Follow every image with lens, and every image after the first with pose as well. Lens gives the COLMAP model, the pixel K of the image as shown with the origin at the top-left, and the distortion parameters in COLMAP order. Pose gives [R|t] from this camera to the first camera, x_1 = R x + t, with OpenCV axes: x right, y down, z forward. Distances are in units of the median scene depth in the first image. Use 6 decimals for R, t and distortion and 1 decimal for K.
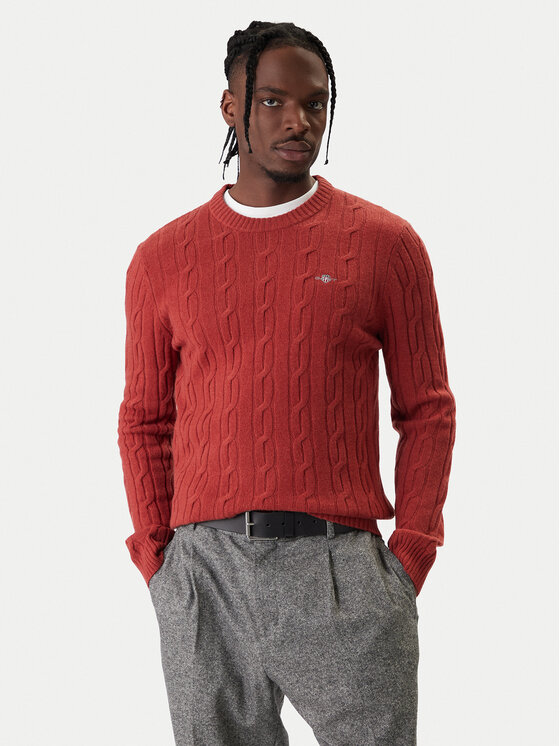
lens RADIAL K [[1440.5, 0, 273.0], [0, 1440.5, 372.2], [0, 0, 1]] dist [0.124478, 0.000000]
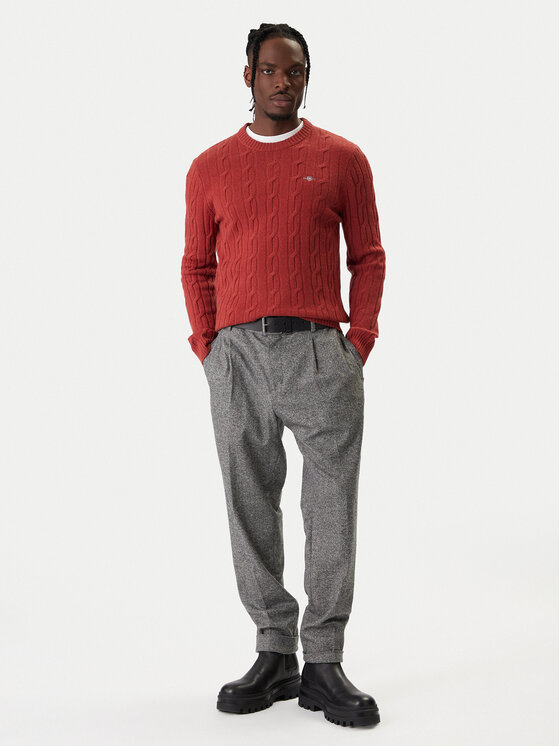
lens RADIAL K [[1162.1, 0, 285.1], [0, 1162.1, 376.3], [0, 0, 1]] dist [-0.218313, 0.000000]
pose [[0.998856, -0.007782, 0.047173, -0.054448], [0.003615, 0.996133, 0.087789, 0.044255], [-0.047674, -0.087518, 0.995021, -0.340651]]
